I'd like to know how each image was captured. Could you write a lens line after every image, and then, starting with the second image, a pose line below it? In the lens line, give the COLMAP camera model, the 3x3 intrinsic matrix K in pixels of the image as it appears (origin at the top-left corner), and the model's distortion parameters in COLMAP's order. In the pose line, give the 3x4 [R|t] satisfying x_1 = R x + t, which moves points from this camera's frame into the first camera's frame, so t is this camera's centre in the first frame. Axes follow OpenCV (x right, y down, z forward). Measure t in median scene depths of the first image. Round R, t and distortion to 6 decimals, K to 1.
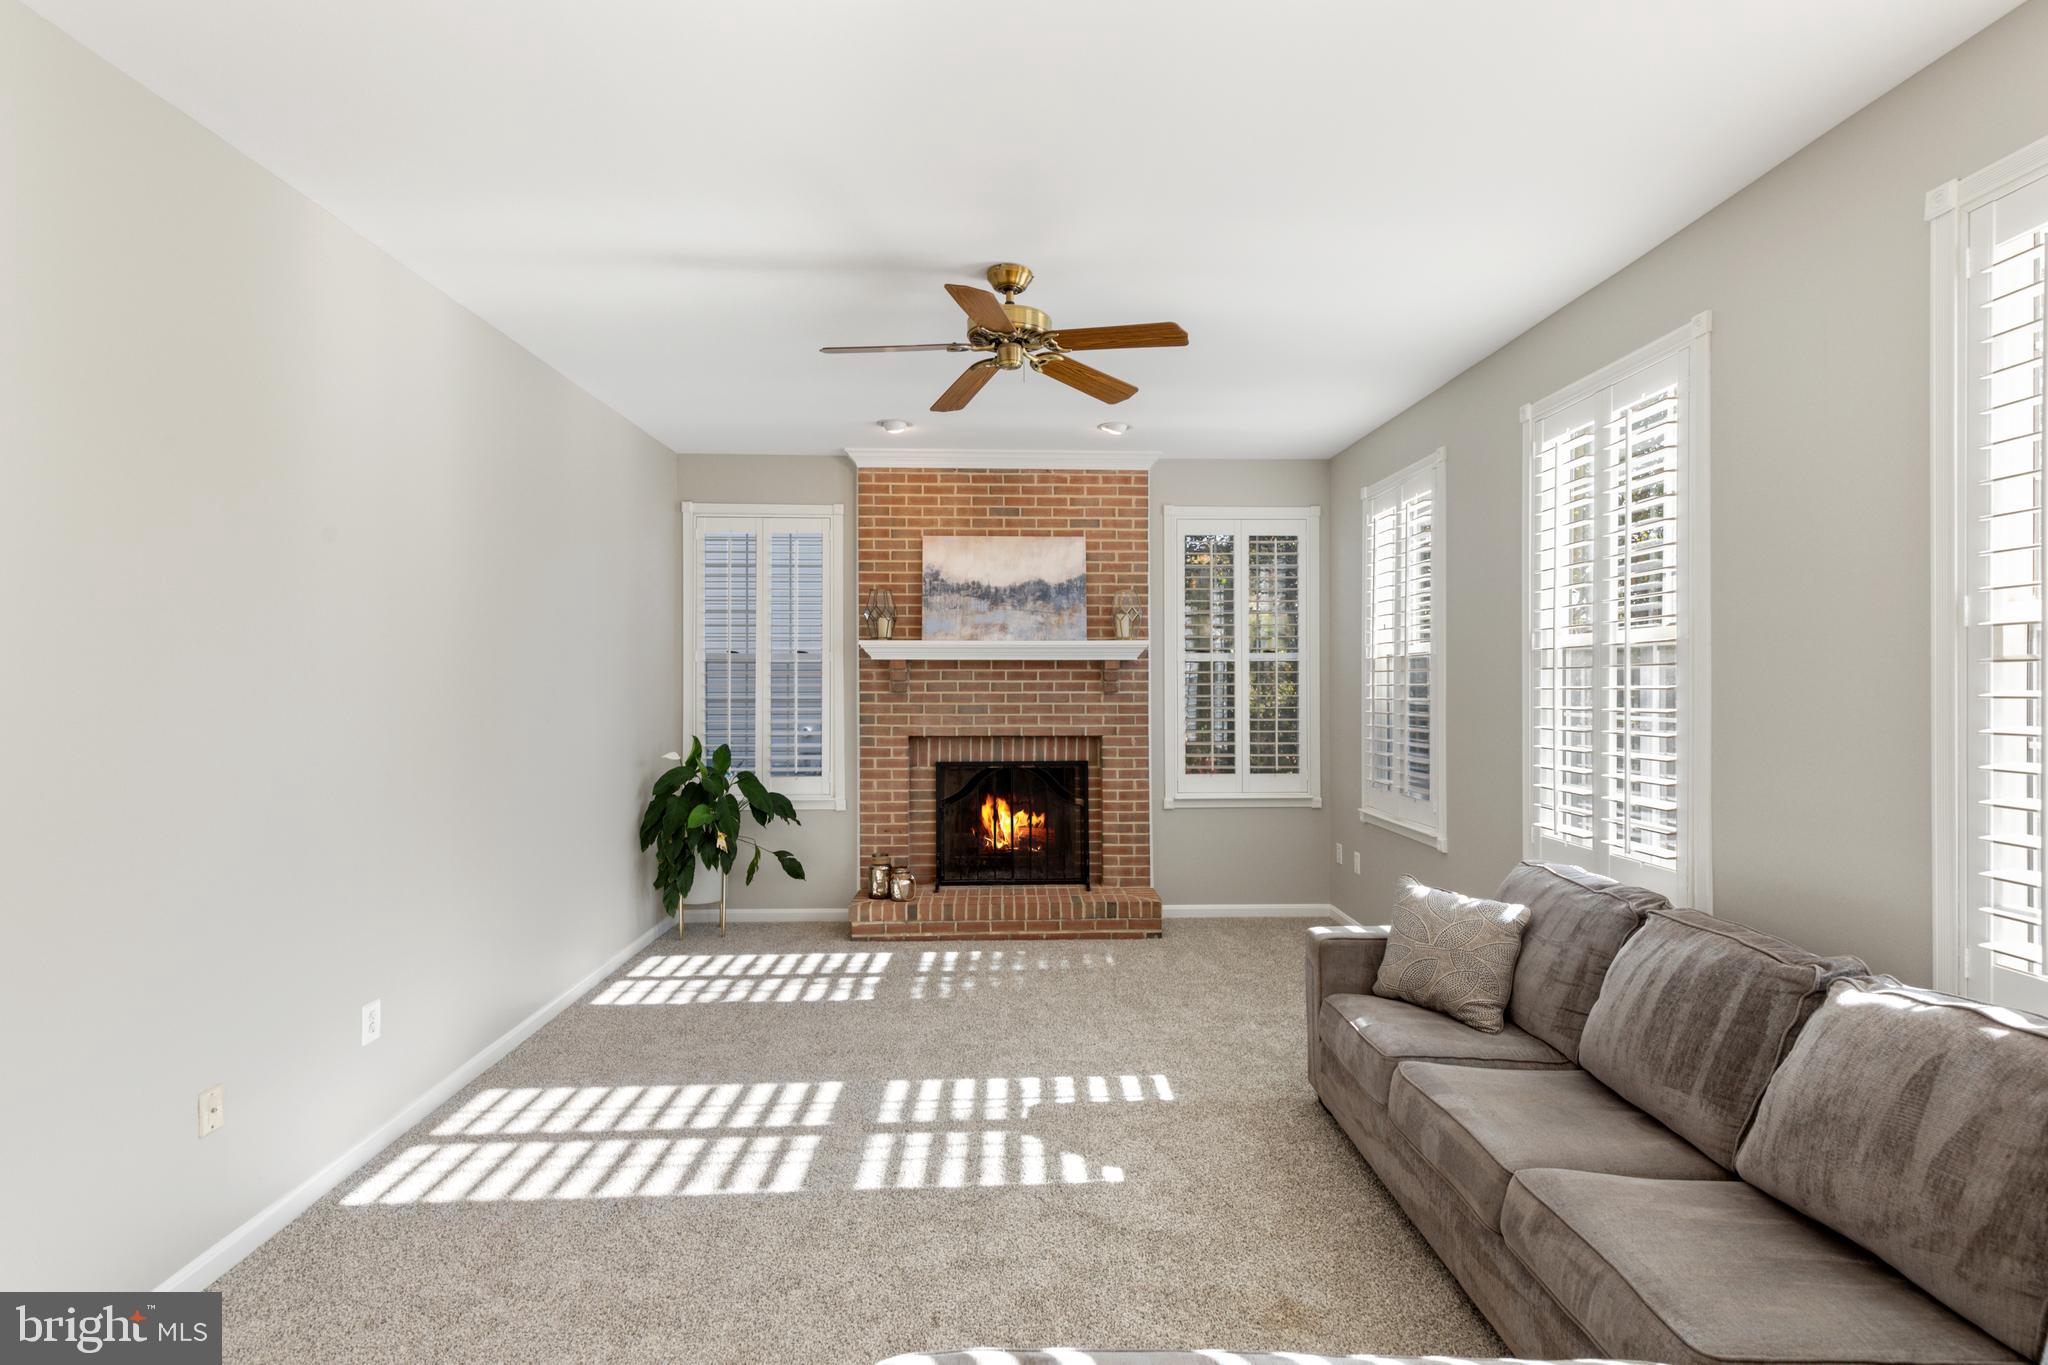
lens RADIAL K [[938.6, 0, 1032.5], [0, 938.6, 681.0], [0, 0, 1]] dist [0.008640, -0.004824]
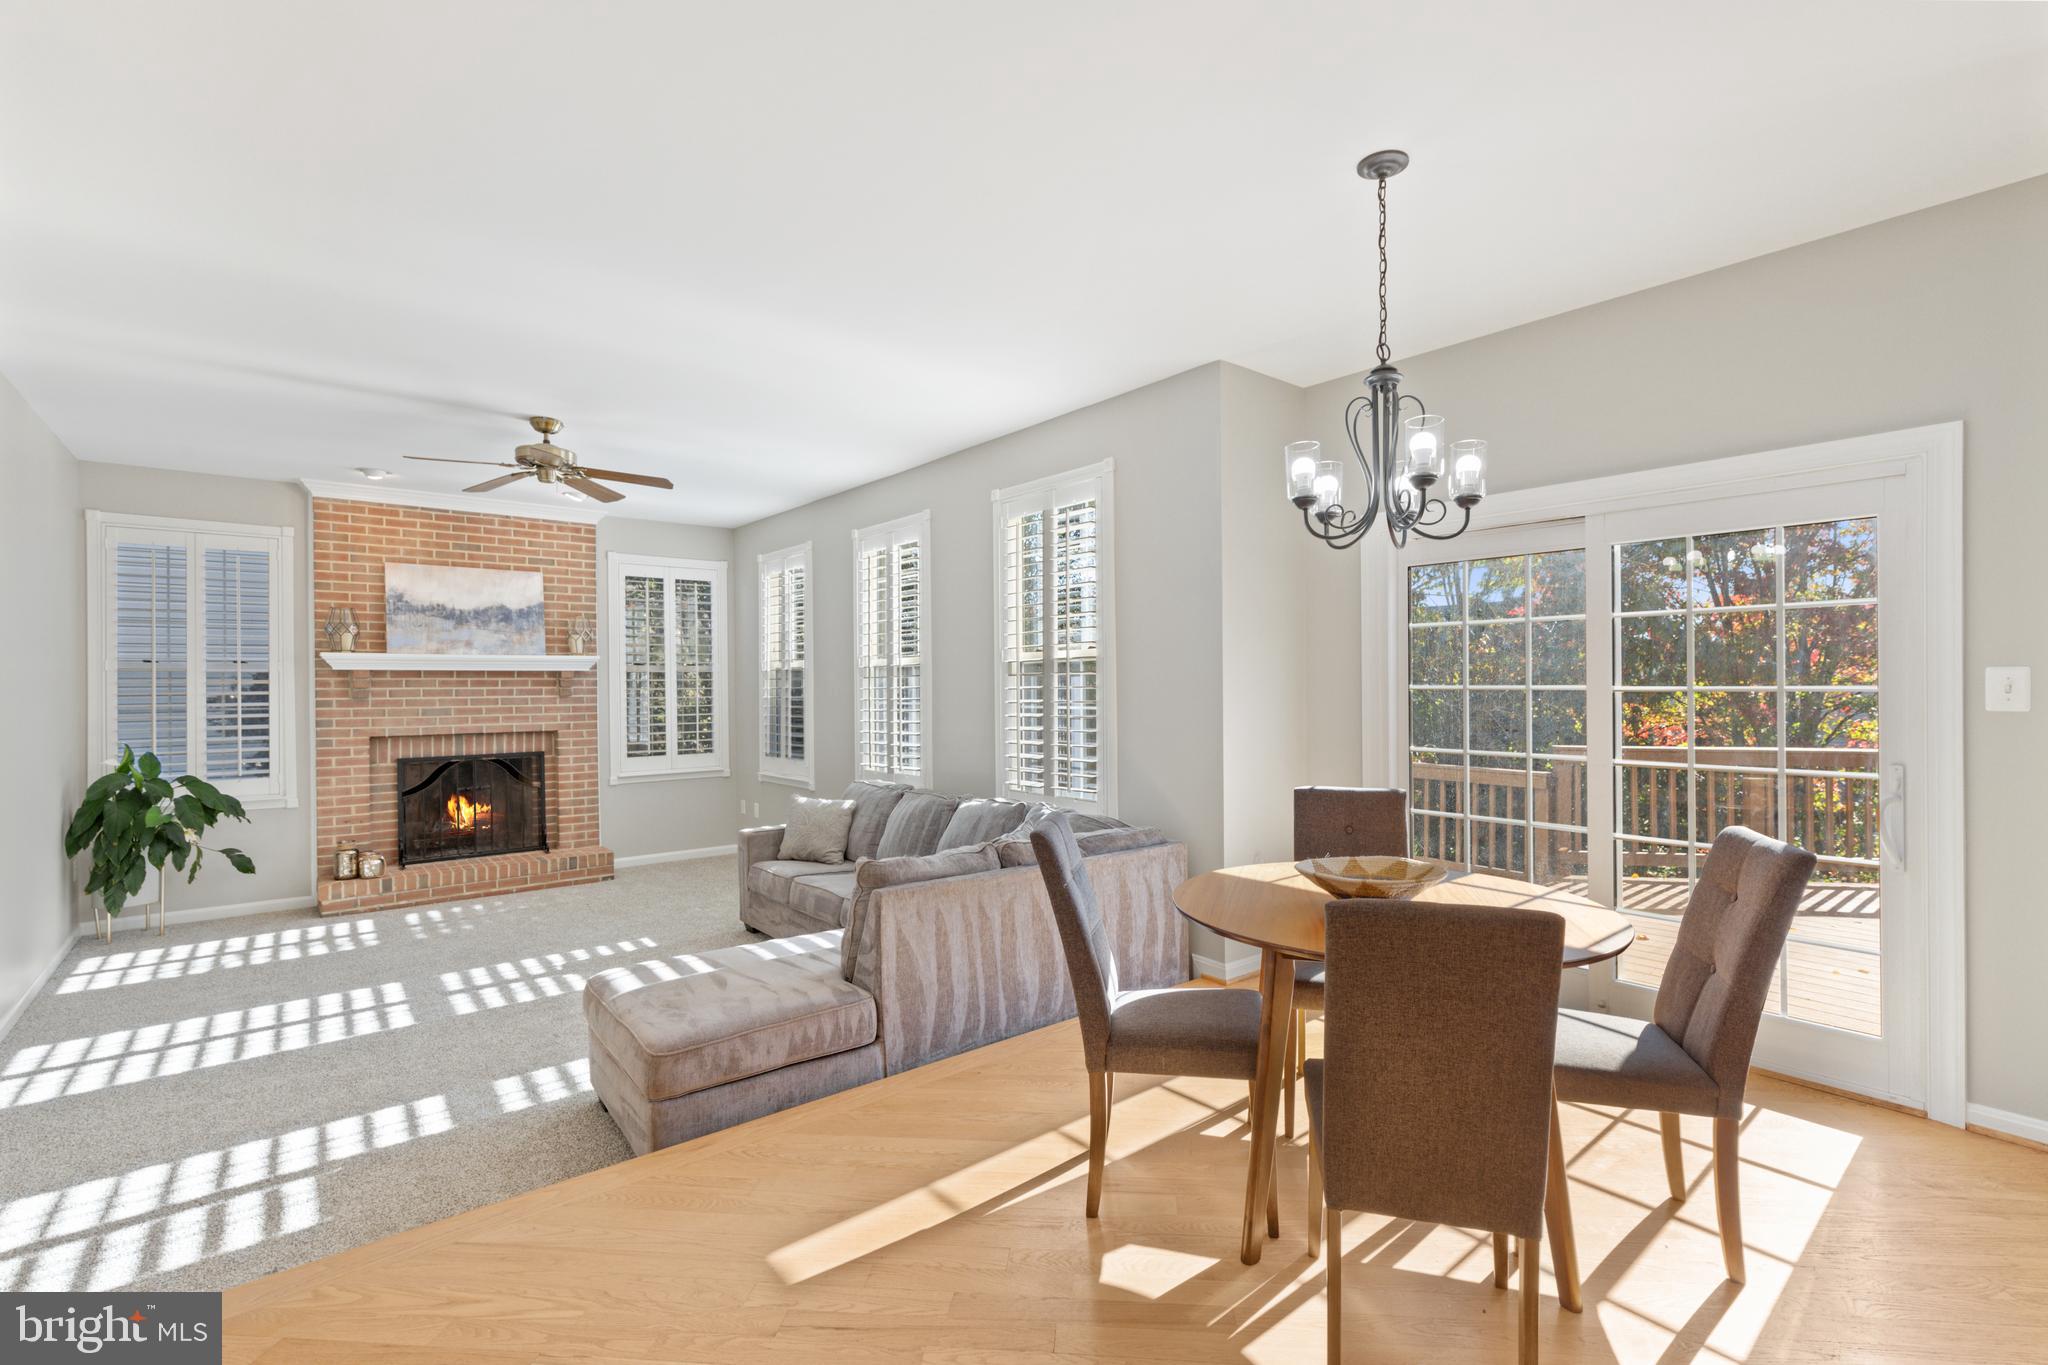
lens RADIAL K [[926.2, 0, 1030.9], [0, 926.2, 683.1], [0, 0, 1]] dist [0.003447, 0.000505]
pose [[0.796245, -0.004817, 0.604955, -0.176414], [0.008395, 0.999960, -0.003088, 0.003736], [-0.604916, 0.007538, 0.796254, -0.386082]]
